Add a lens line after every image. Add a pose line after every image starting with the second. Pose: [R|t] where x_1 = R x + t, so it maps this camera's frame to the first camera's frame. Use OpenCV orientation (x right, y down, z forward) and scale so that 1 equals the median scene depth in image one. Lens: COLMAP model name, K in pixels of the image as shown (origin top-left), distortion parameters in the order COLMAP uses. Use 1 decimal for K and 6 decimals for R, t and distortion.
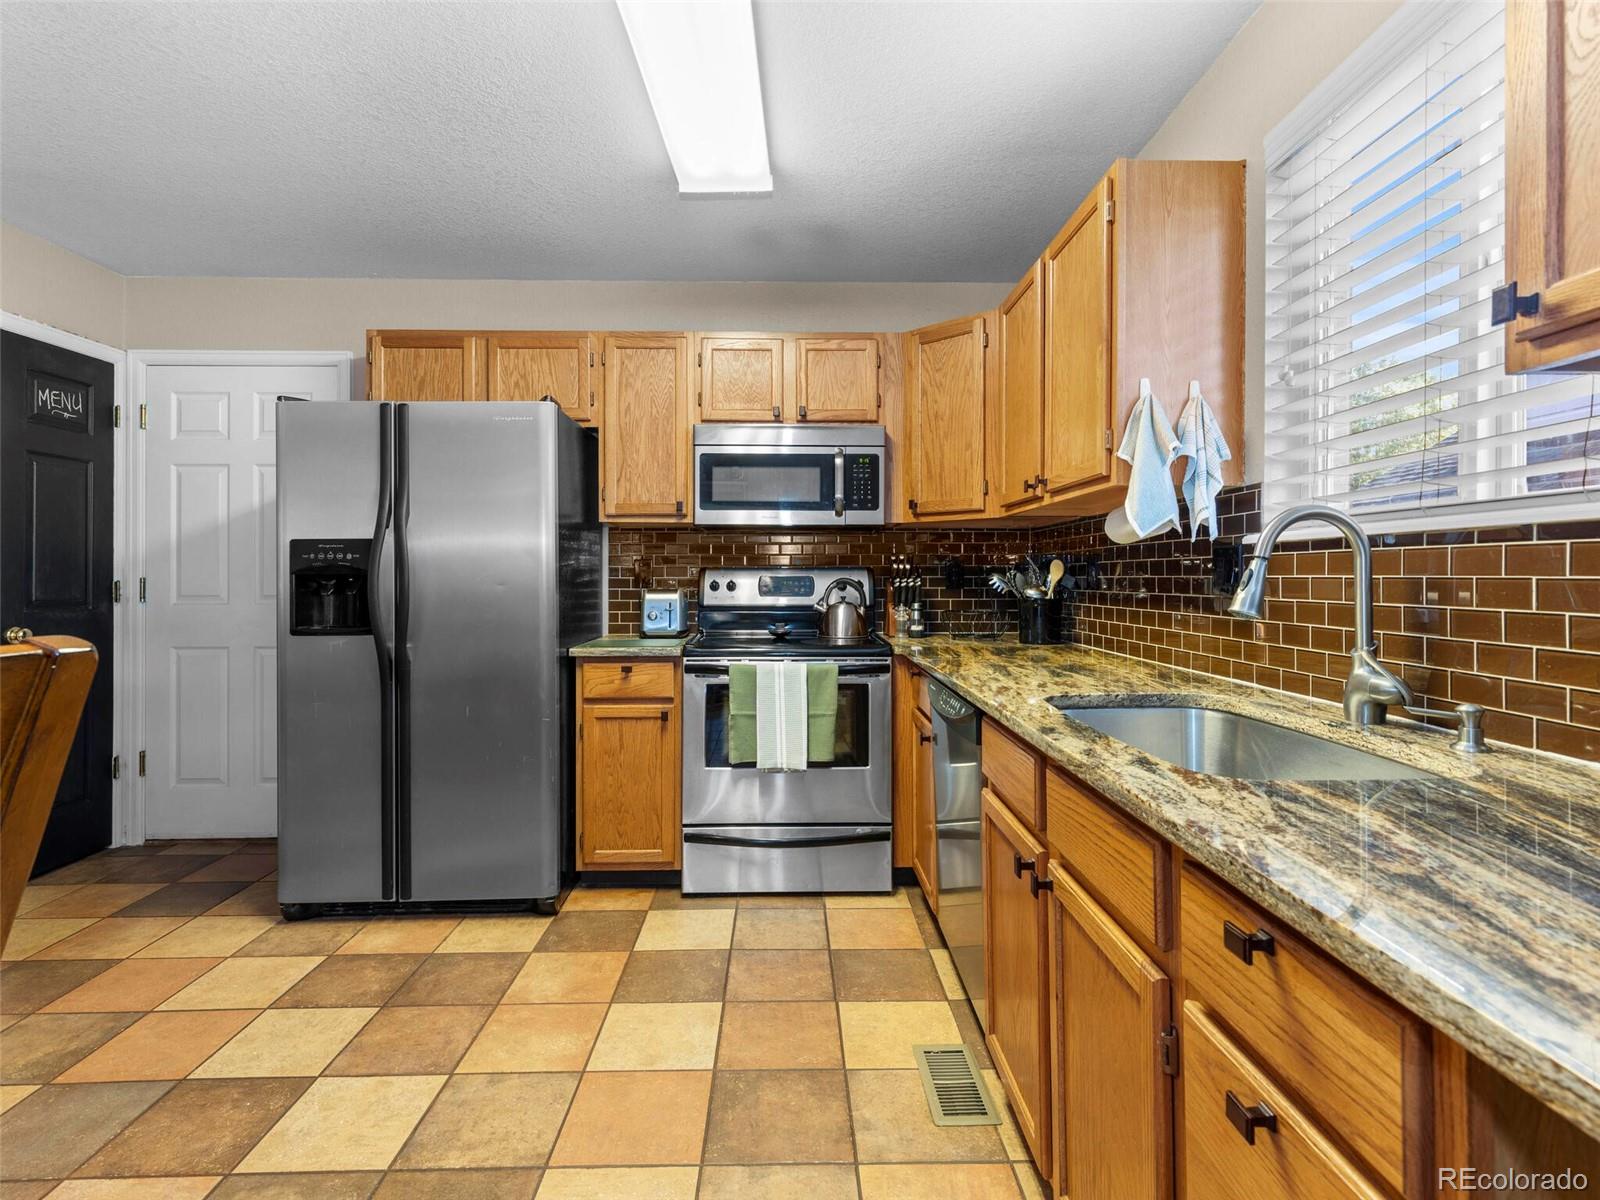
lens RADIAL K [[811.0, 0, 802.0], [0, 811.0, 568.9], [0, 0, 1]] dist [0.007352, -0.003044]
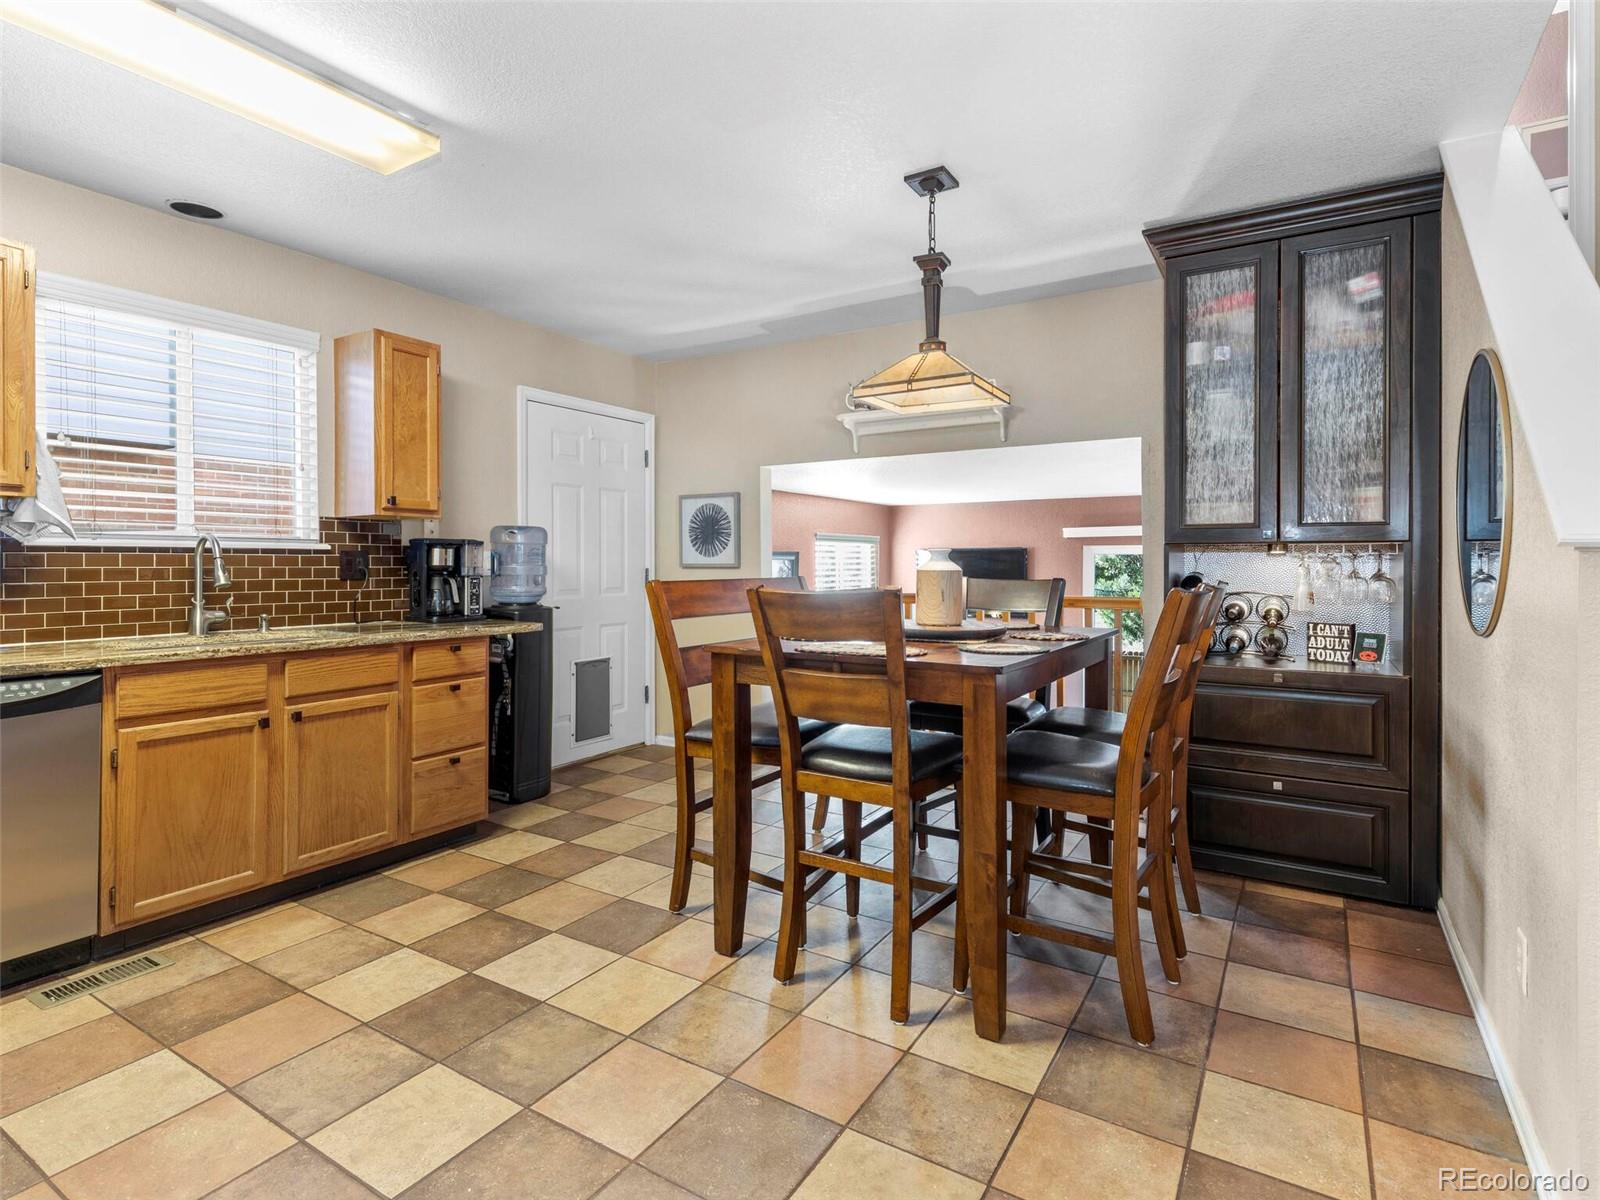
lens RADIAL K [[811.0, 0, 811.8], [0, 811.0, 561.1], [0, 0, 1]] dist [0.007352, -0.003044]
pose [[-0.844691, 0.003498, 0.535243, -0.874473], [-0.003236, 0.999927, -0.011641, 0.006088], [-0.535245, -0.011565, -0.844618, 0.932618]]
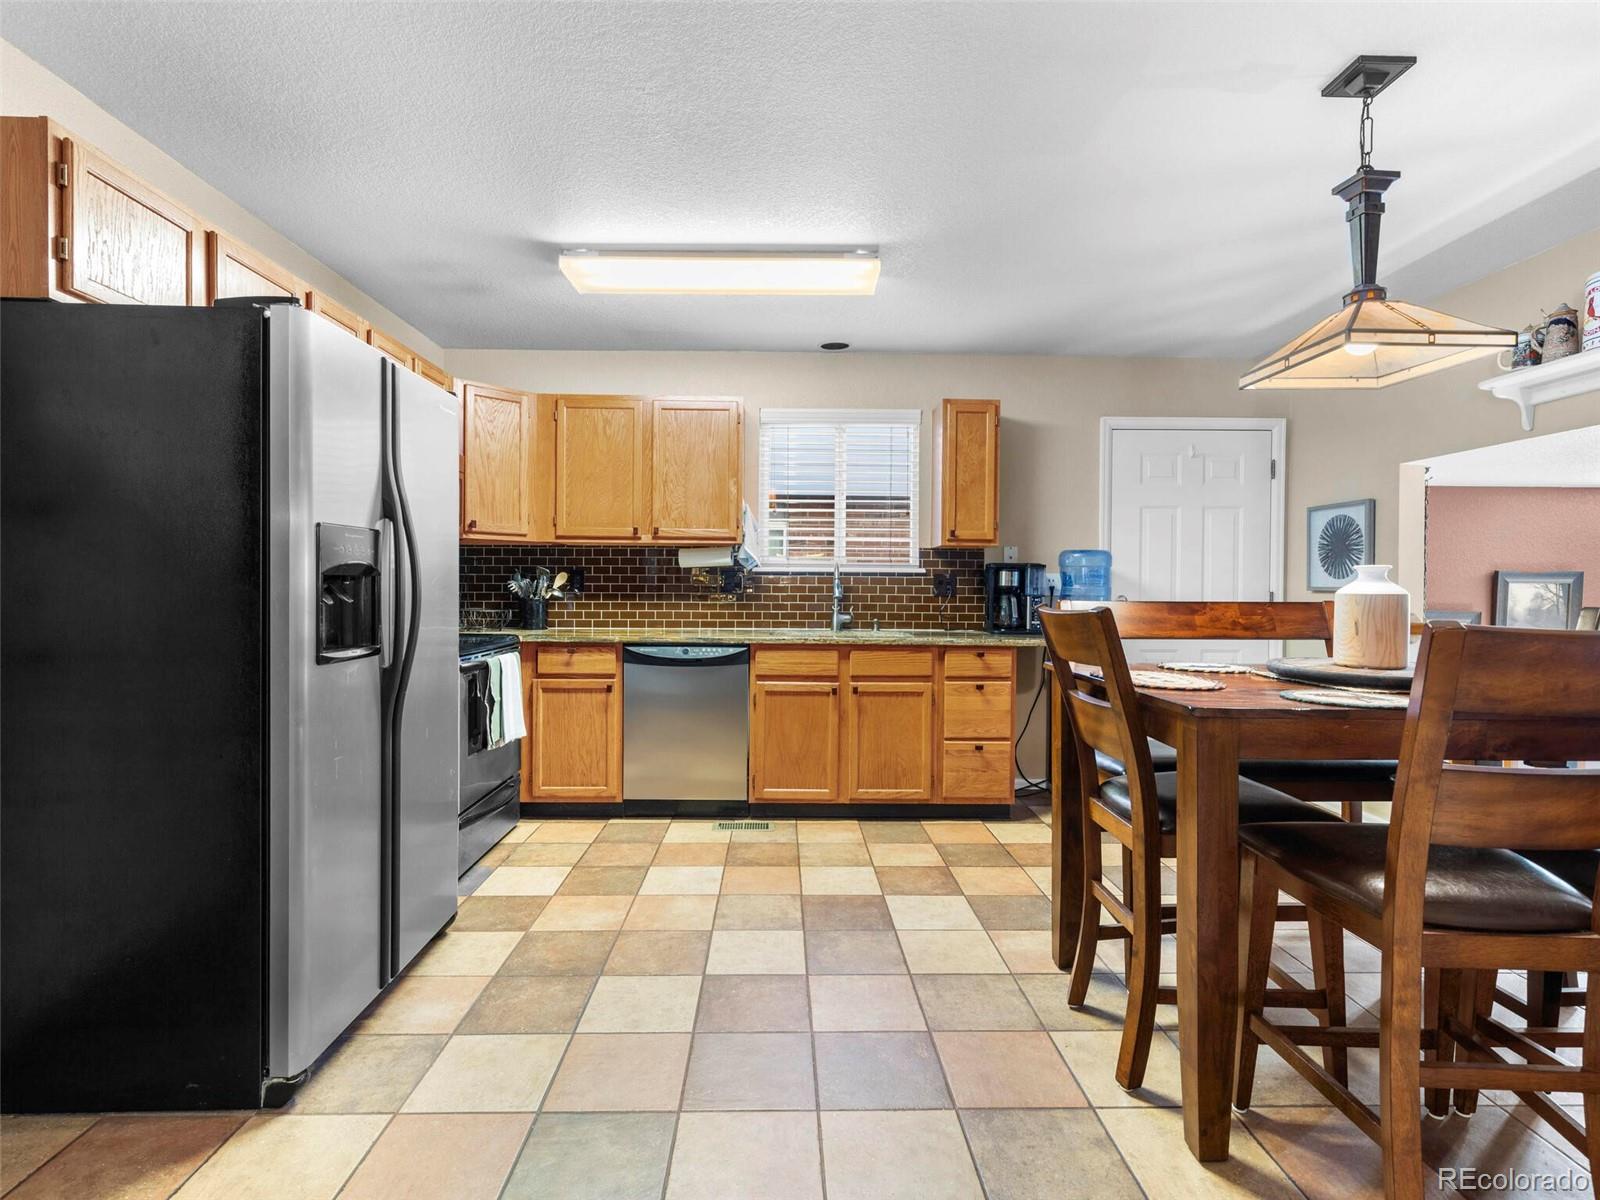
lens RADIAL K [[811.0, 0, 810.9], [0, 811.0, 590.3], [0, 0, 1]] dist [0.007352, -0.003044]
pose [[-0.016539, -0.005569, 0.999848, -1.198872], [-0.017443, 0.999834, 0.005281, 0.006753], [-0.999711, -0.017353, -0.016634, 0.552247]]
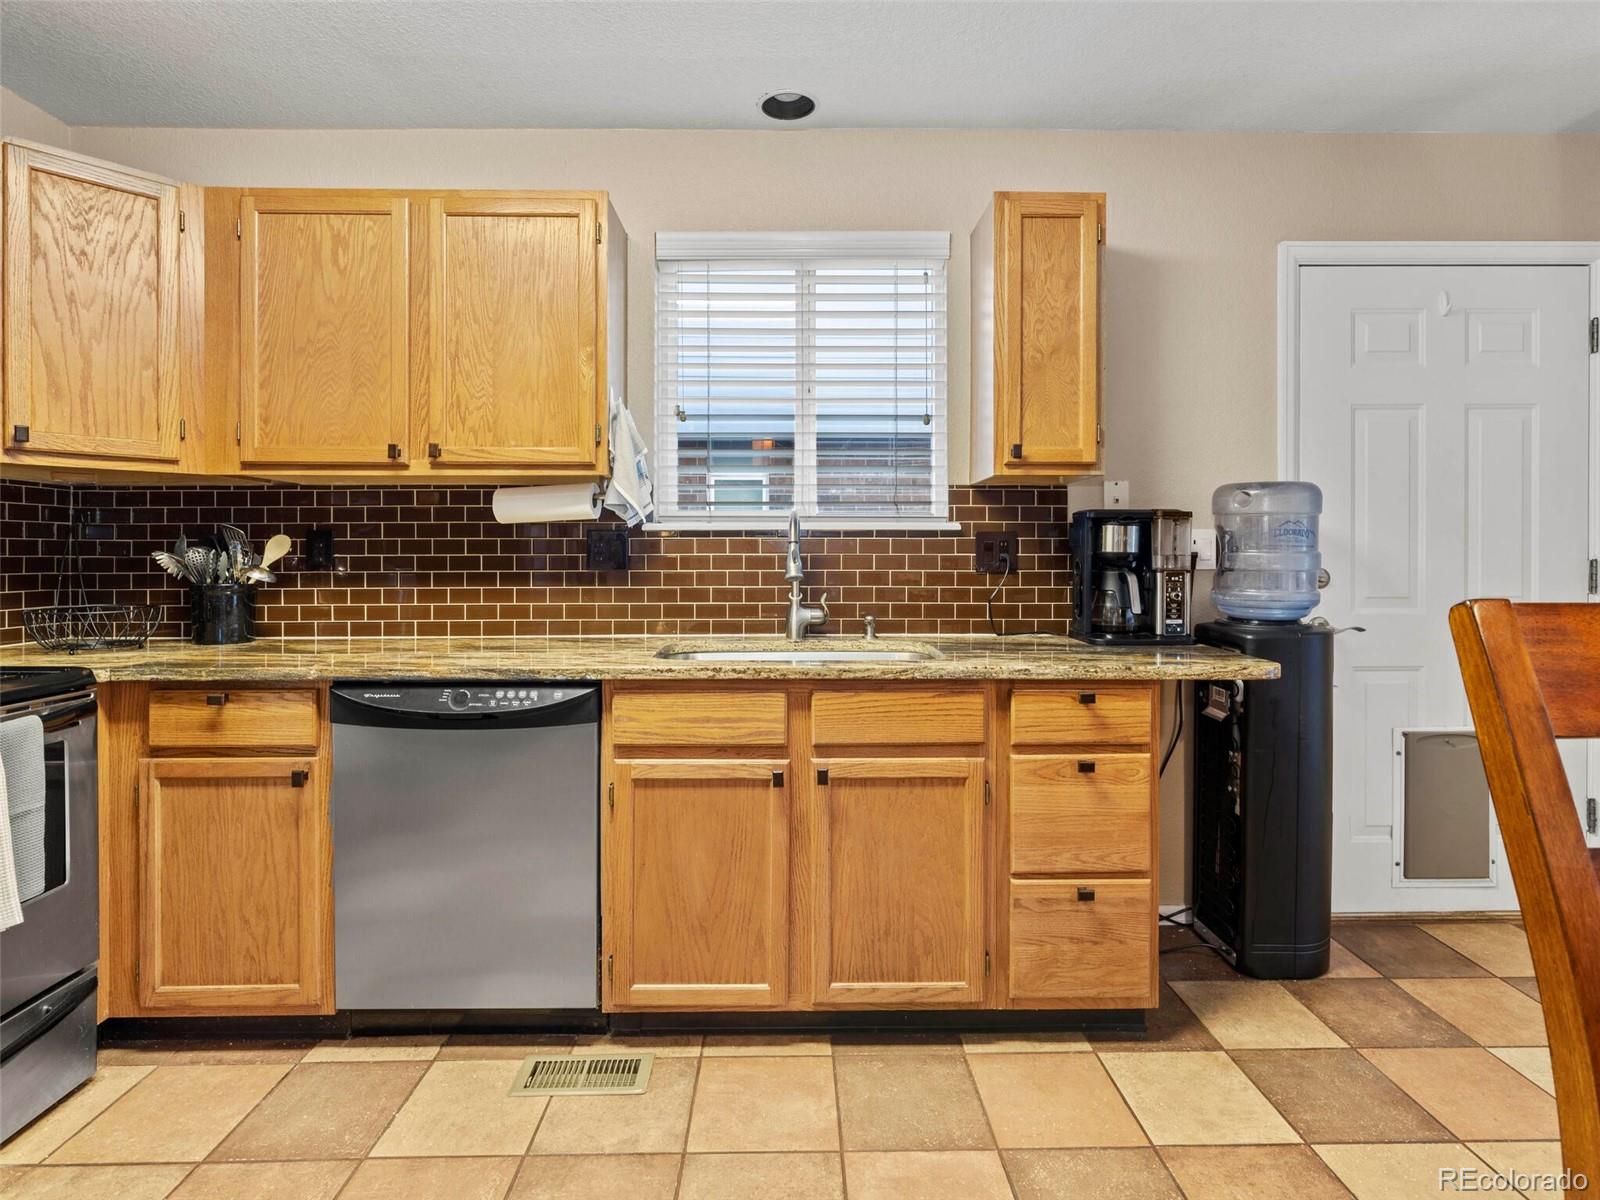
lens RADIAL K [[811.0, 0, 807.5], [0, 811.0, 558.8], [0, 0, 1]] dist [0.007352, -0.003044]
pose [[0.003354, -0.005652, 0.999978, -0.495112], [-0.008056, 0.999951, 0.005679, 0.004253], [-0.999962, -0.008075, 0.003309, 0.464691]]
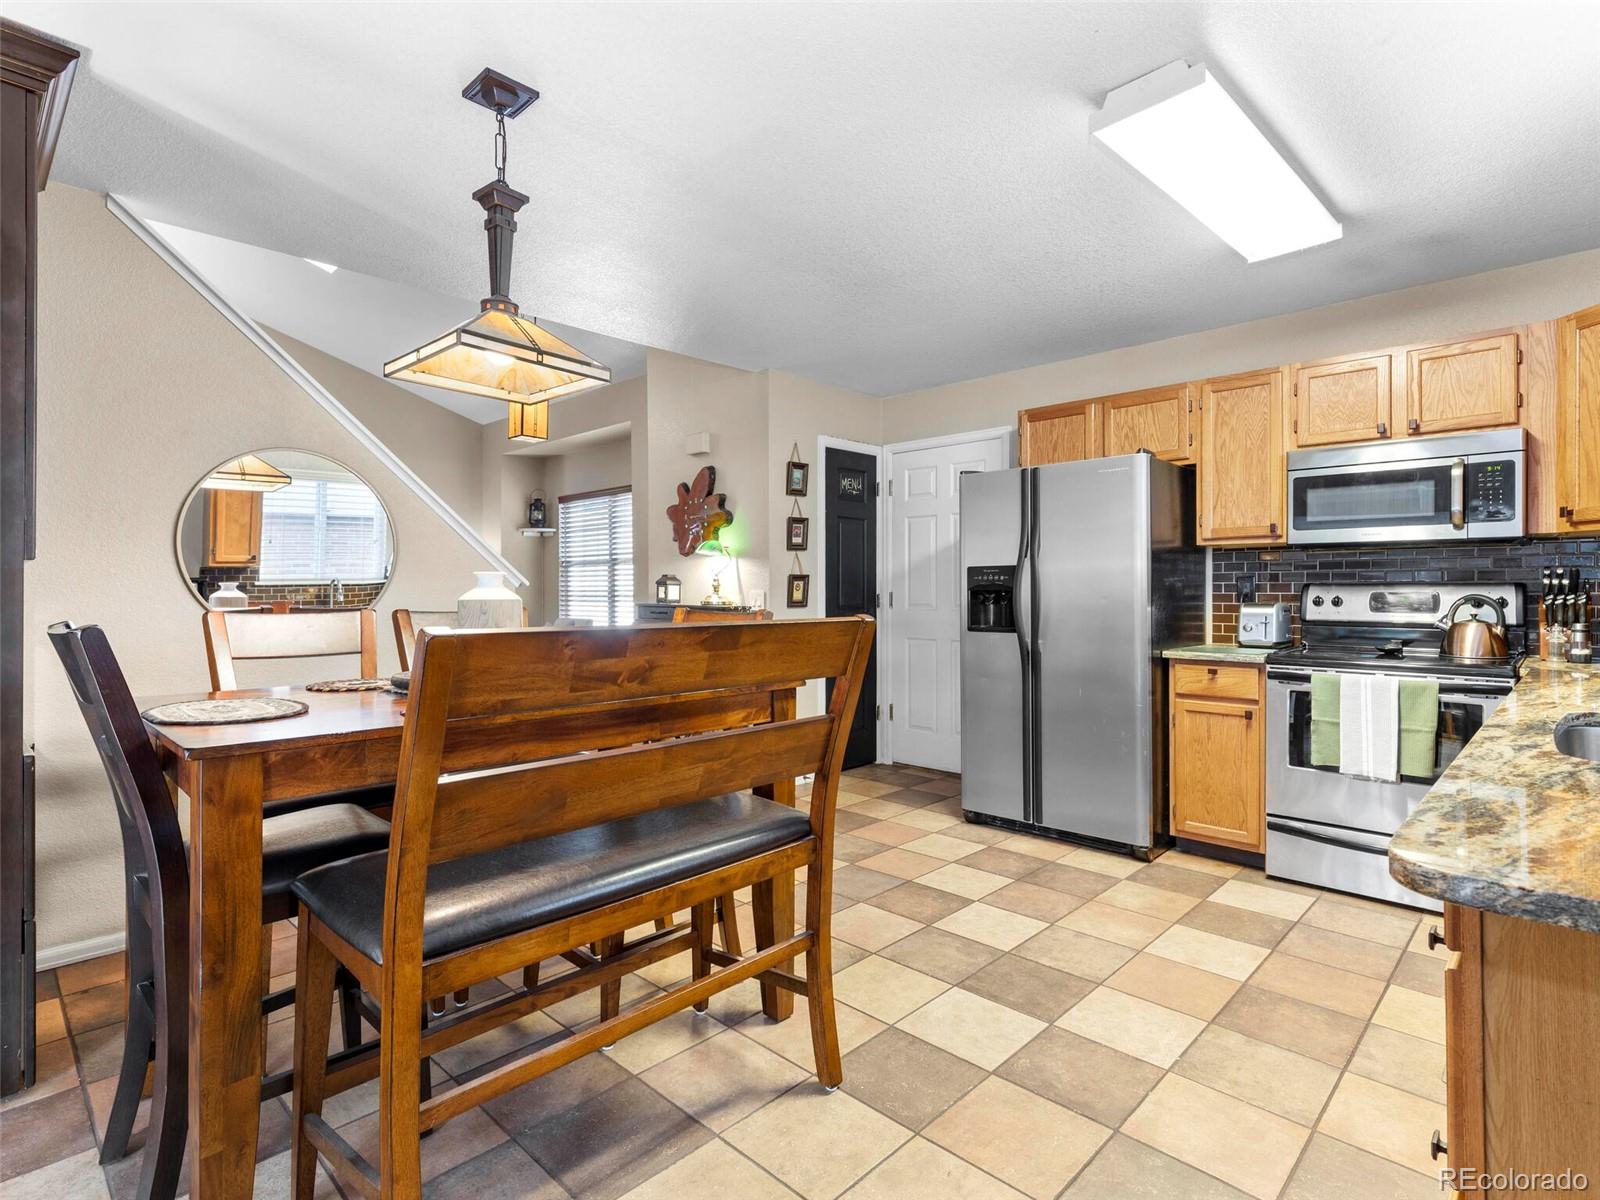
lens RADIAL K [[811.0, 0, 807.6], [0, 811.0, 593.0], [0, 0, 1]] dist [0.007352, -0.003044]
pose [[0.707721, 0.003094, -0.706486, 0.195813], [0.004265, 0.999953, 0.008652, -0.002147], [0.706480, -0.009136, 0.707674, -0.238884]]
